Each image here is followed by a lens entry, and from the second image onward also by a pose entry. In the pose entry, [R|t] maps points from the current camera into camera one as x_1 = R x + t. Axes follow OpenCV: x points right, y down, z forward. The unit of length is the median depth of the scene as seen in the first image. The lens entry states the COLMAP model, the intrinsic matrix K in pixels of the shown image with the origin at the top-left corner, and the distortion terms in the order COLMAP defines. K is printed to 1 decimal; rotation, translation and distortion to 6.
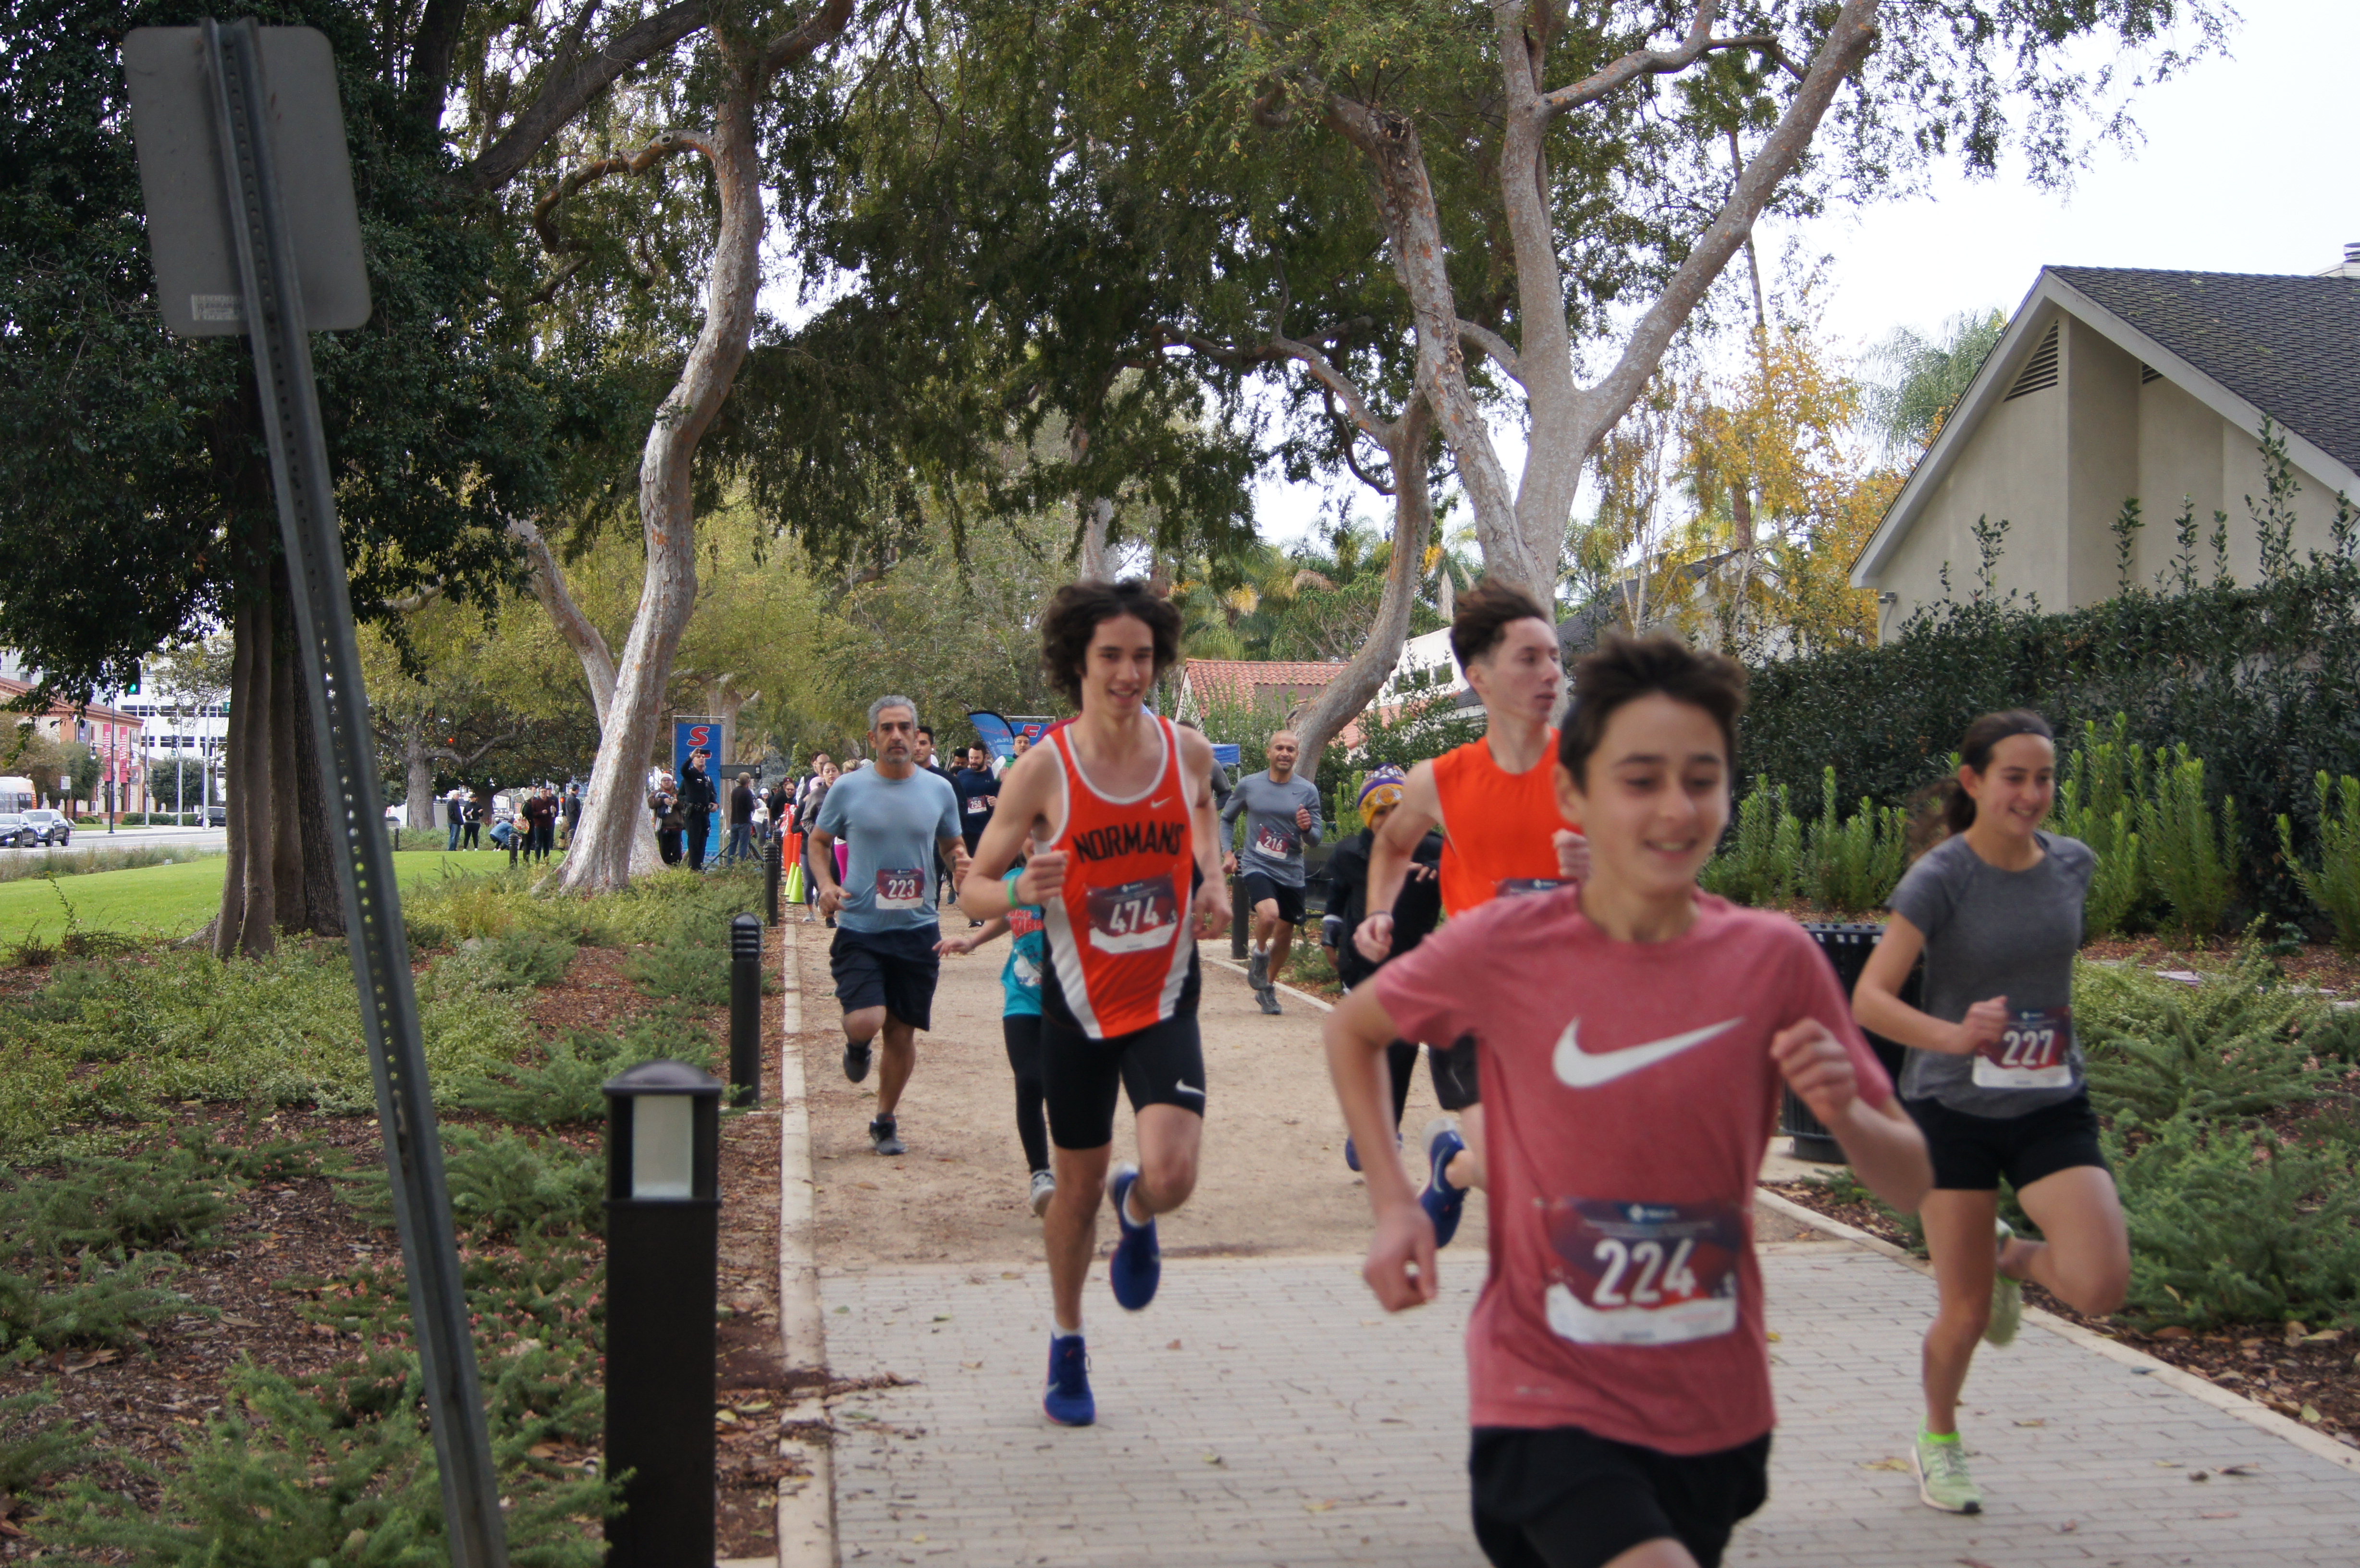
lens RADIAL K [[3038.5, 0, 1170.9], [0, 3038.5, 799.3], [0, 0, 1]] dist [-0.025457, -0.002360]
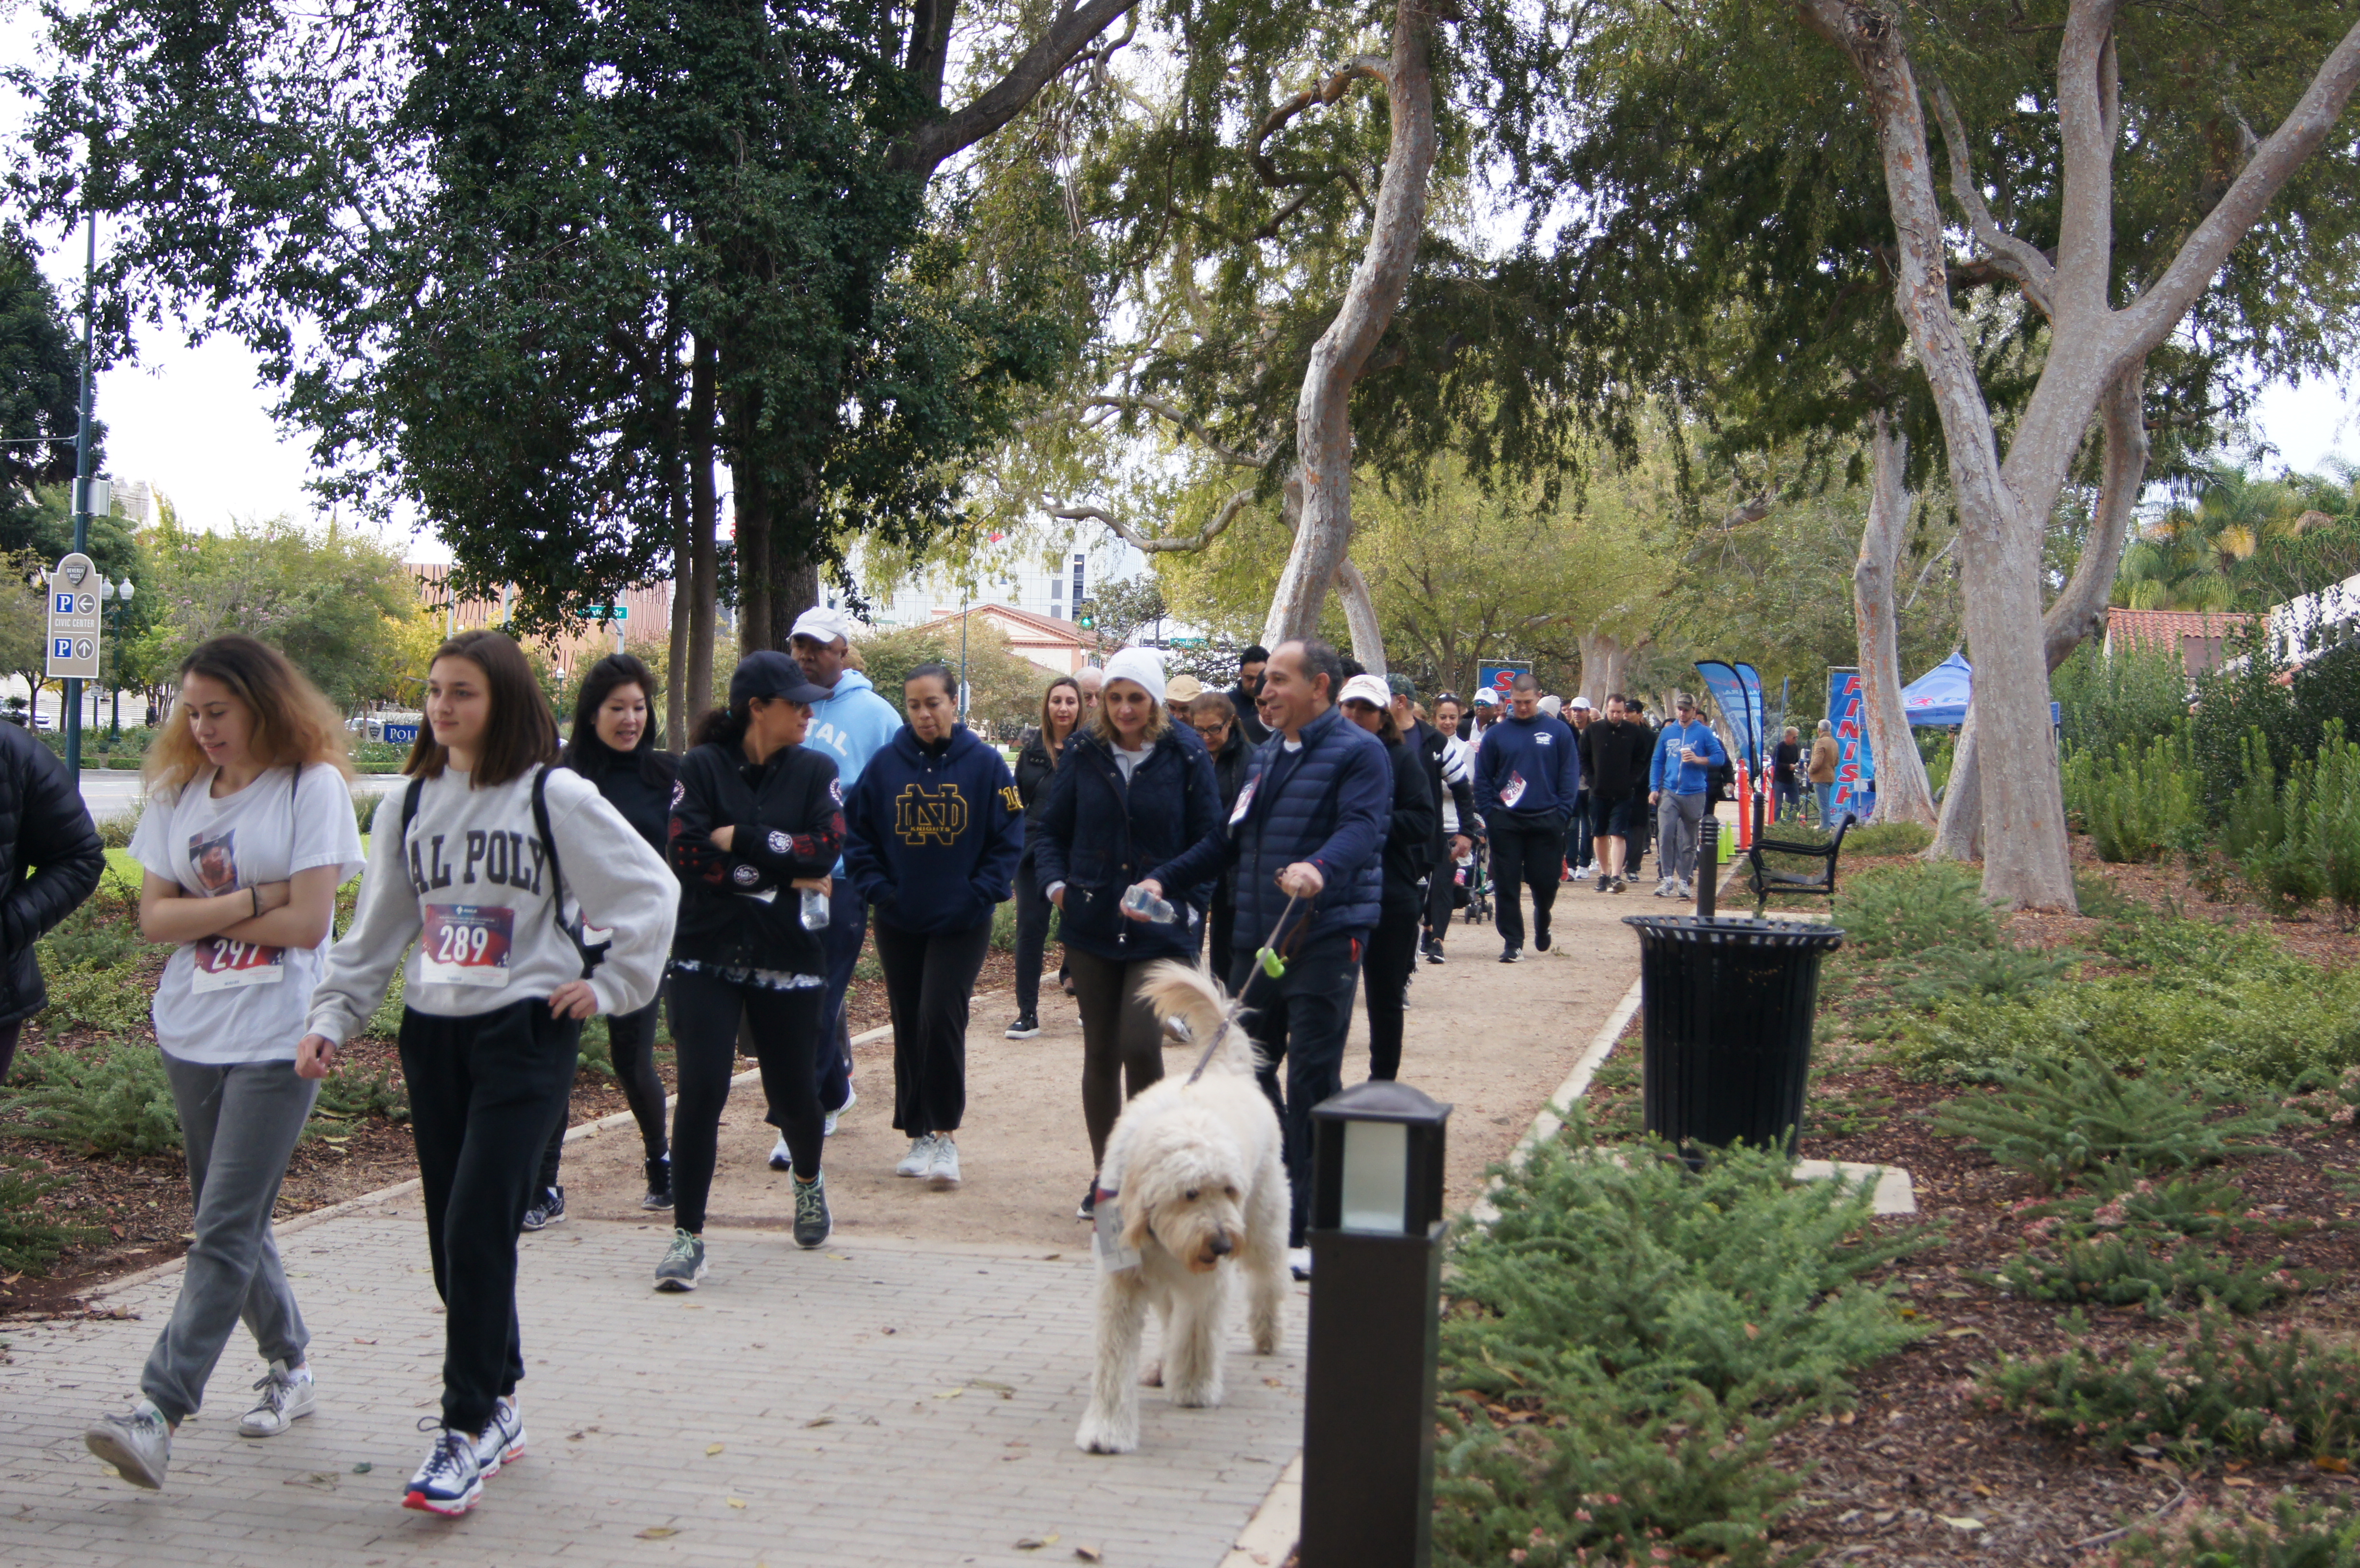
lens RADIAL K [[3136.3, 0, 1127.4], [0, 3136.3, 782.2], [0, 0, 1]] dist [-0.018098, 0.014100]
pose [[0.942965, 0.030437, -0.331498, 0.167261], [-0.026448, 0.999513, 0.016540, -0.004644], [0.331840, -0.006829, 0.943311, 0.039204]]
